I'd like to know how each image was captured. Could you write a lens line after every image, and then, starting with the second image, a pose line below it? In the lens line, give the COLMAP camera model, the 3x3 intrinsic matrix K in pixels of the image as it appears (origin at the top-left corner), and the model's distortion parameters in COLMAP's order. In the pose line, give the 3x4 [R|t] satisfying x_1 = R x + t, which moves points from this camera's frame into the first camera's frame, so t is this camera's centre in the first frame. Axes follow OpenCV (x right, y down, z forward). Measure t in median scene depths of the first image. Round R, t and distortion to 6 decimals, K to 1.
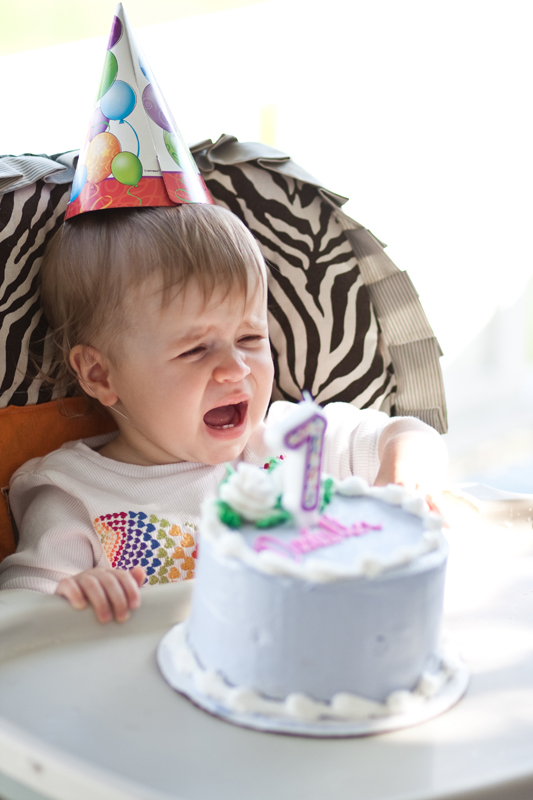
lens RADIAL K [[3233.3, 0, 266.5], [0, 3233.3, 400.0], [0, 0, 1]] dist [-0.116724, 2.435394]
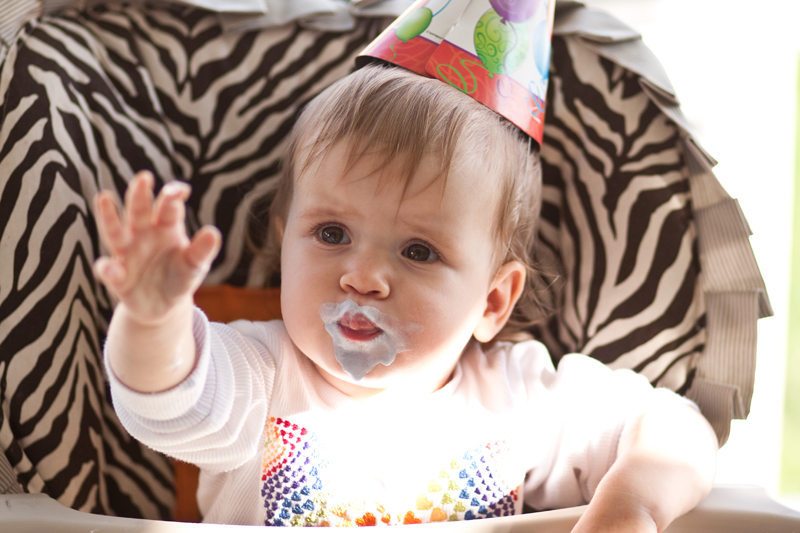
lens RADIAL K [[3233.3, 0, 400.0], [0, 3233.3, 266.5], [0, 0, 1]] dist [-0.116724, 2.435394]
pose [[0.852106, 0.155662, -0.499684, 0.374888], [-0.157266, 0.986777, 0.039217, -0.042804], [0.499182, 0.045166, 0.865319, 0.301548]]
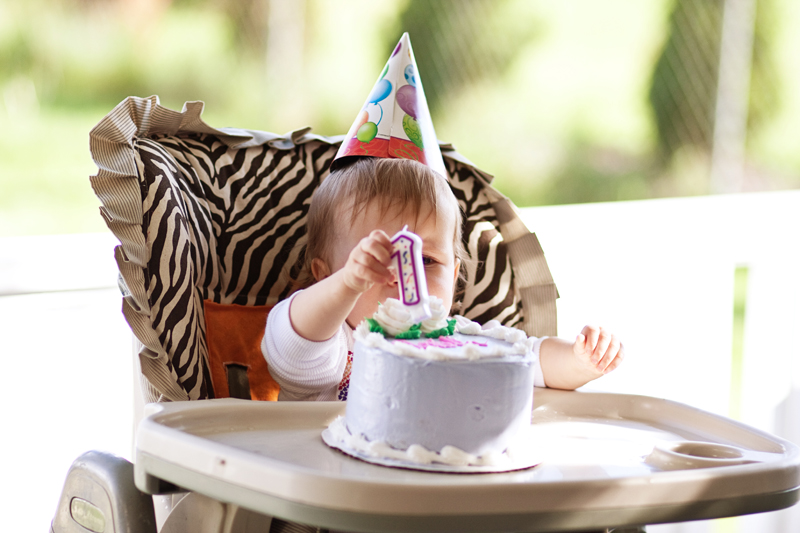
lens RADIAL K [[3233.3, 0, 400.0], [0, 3233.3, 266.5], [0, 0, 1]] dist [-0.116724, 2.435394]
pose [[0.996983, 0.036607, -0.068439, 0.082409], [-0.050171, 0.976753, -0.208415, 0.265664], [0.059219, 0.211219, 0.975643, -0.323384]]
